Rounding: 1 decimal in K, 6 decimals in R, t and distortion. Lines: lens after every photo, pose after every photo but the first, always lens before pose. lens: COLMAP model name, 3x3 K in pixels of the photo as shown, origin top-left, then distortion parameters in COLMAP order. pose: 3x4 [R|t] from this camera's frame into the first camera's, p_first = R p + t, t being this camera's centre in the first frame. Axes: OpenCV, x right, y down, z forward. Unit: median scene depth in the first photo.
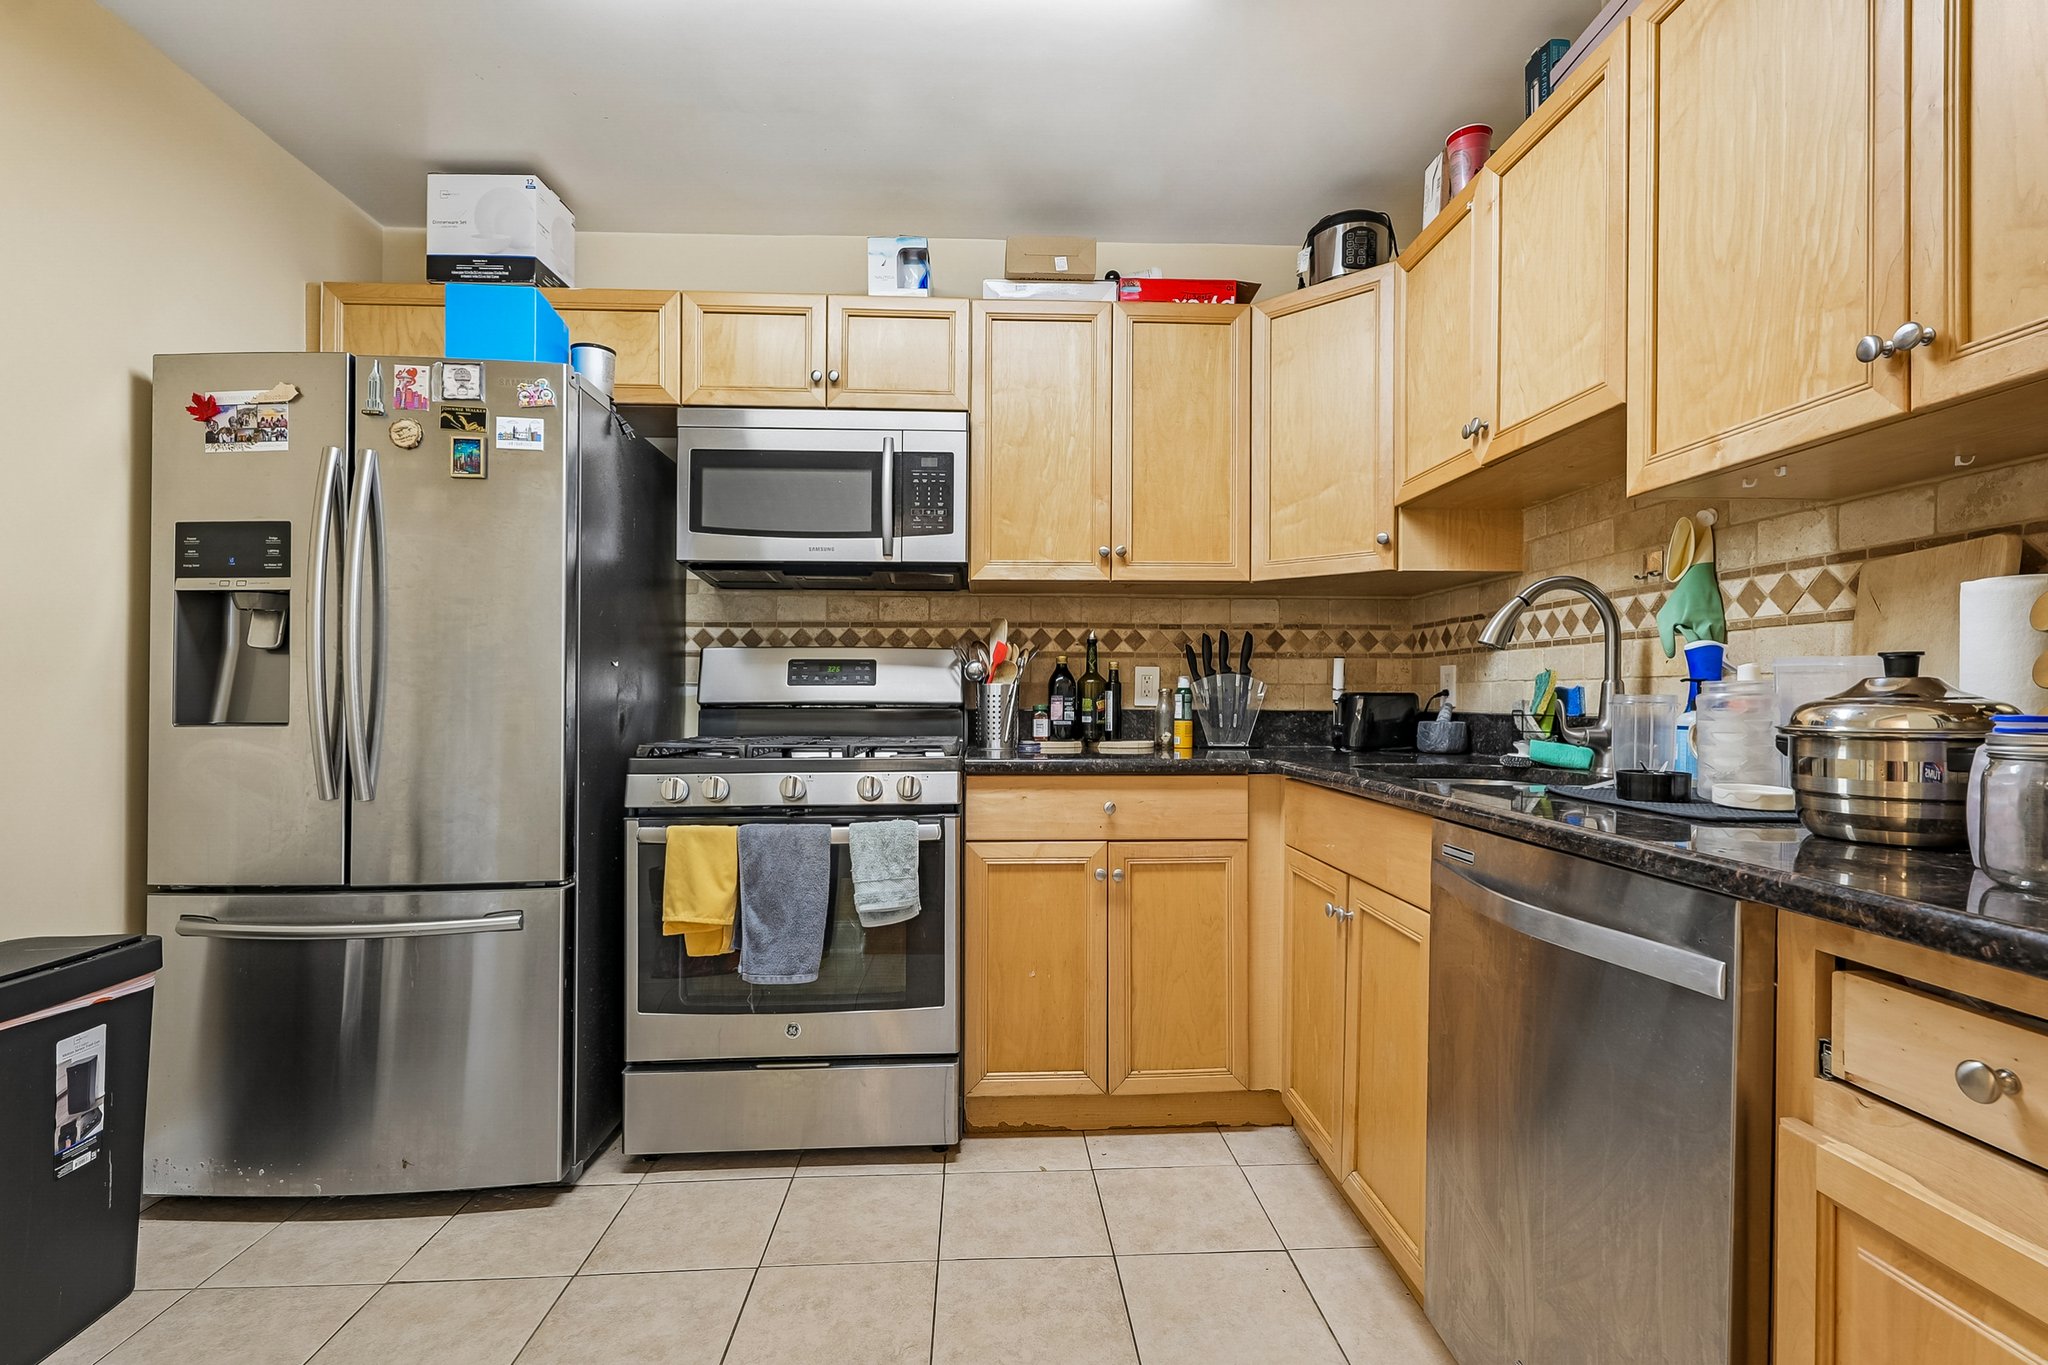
lens RADIAL K [[955.7, 0, 1032.6], [0, 955.7, 692.5], [0, 0, 1]] dist [0.006912, -0.000713]
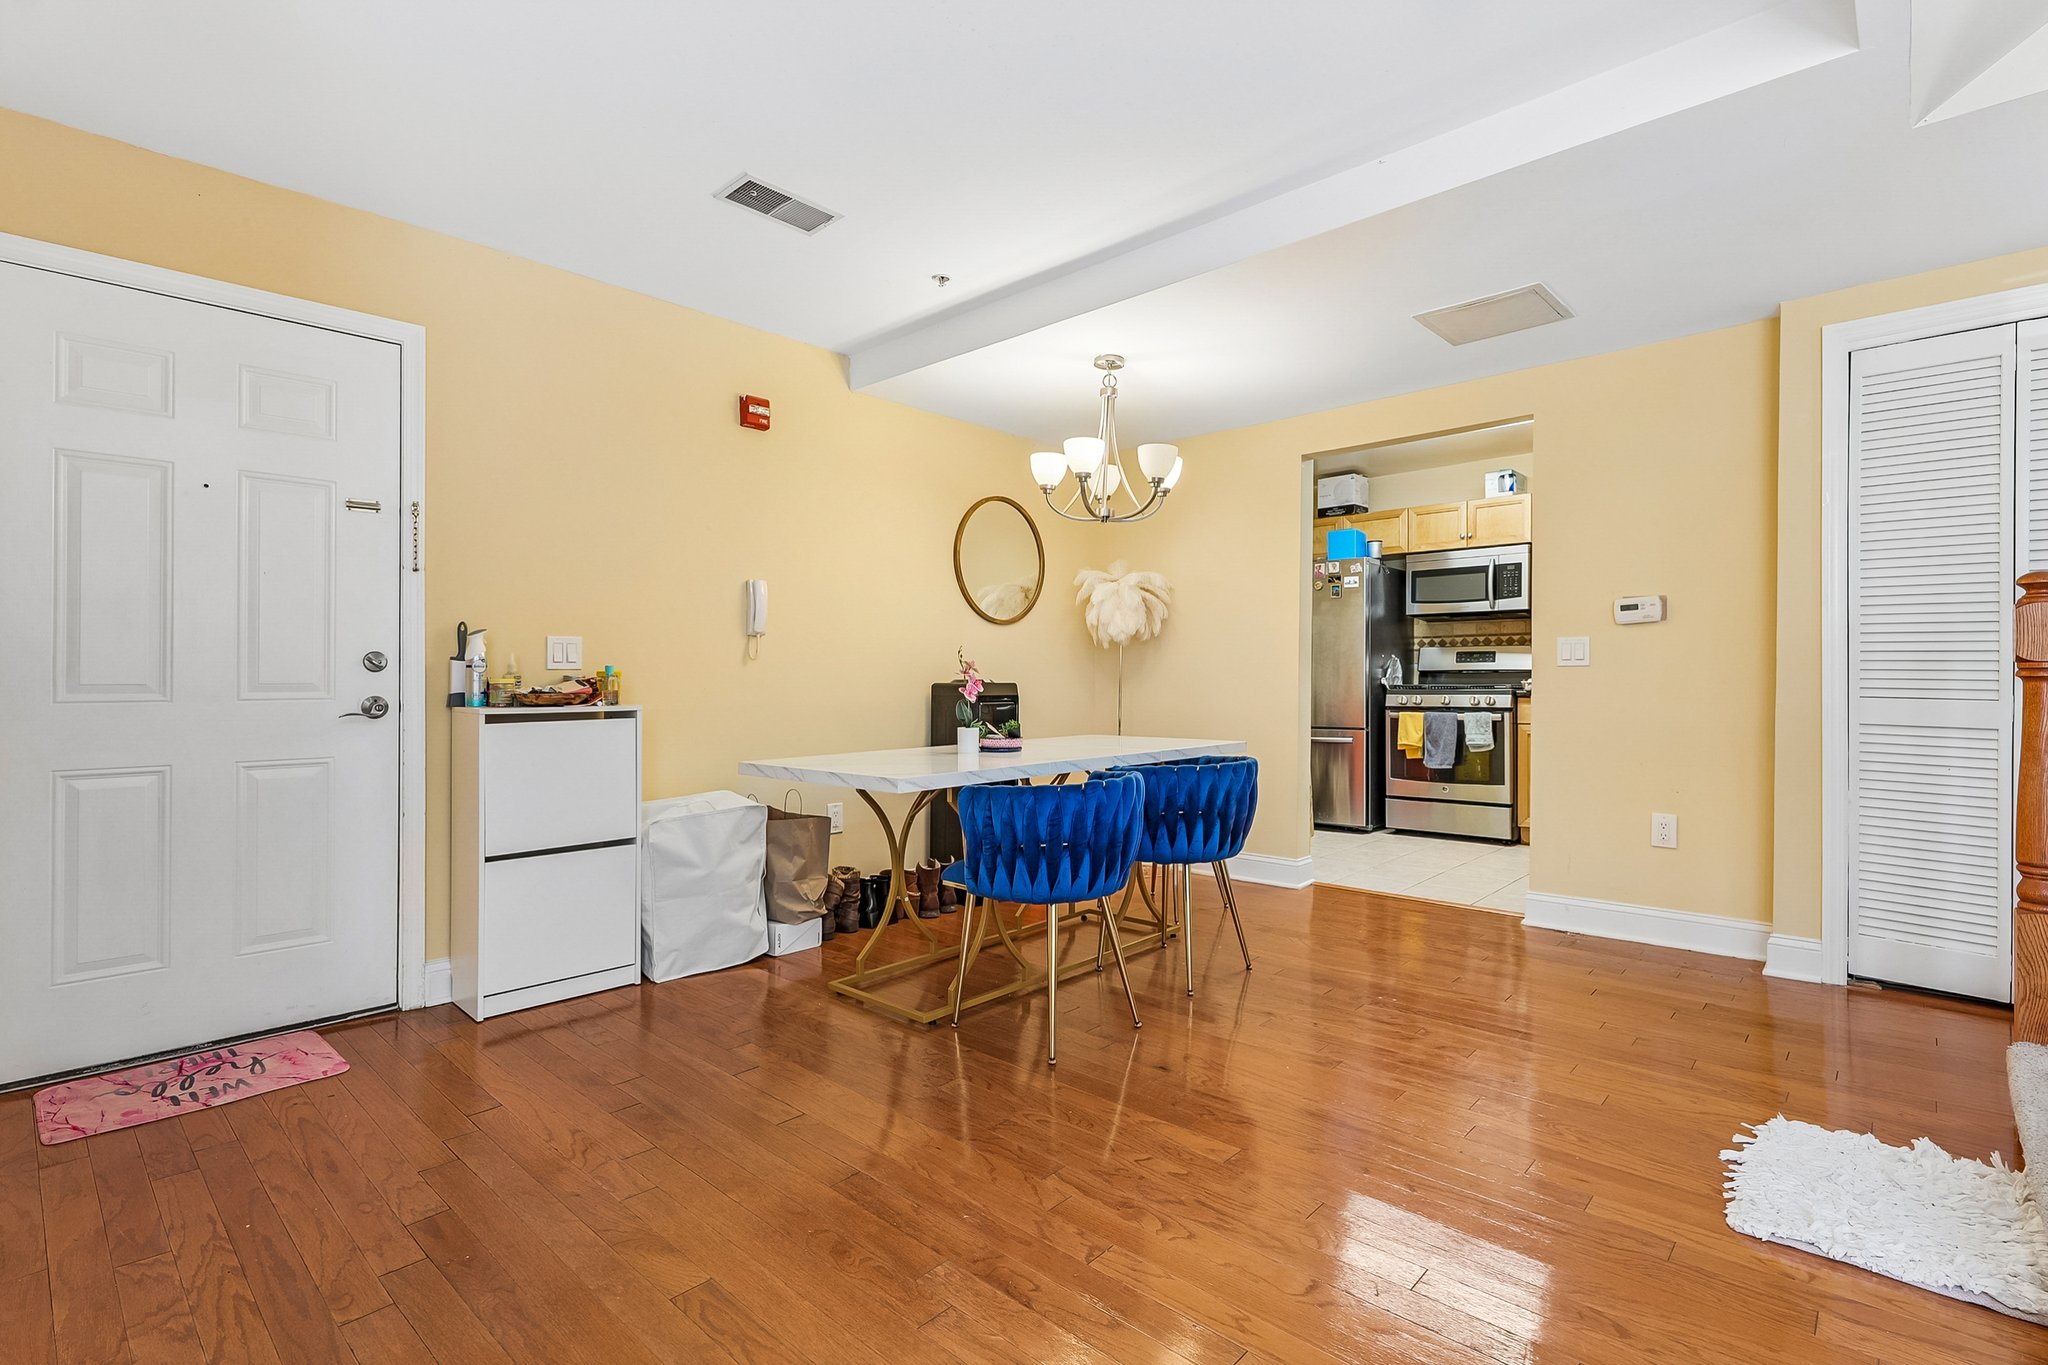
lens RADIAL K [[955.7, 0, 1037.9], [0, 955.7, 675.9], [0, 0, 1]] dist [0.006912, -0.000713]
pose [[0.706018, -0.005400, -0.708173, 0.837590], [0.003975, 0.999985, -0.003663, 0.035579], [0.708183, -0.000229, 0.706029, -1.696283]]
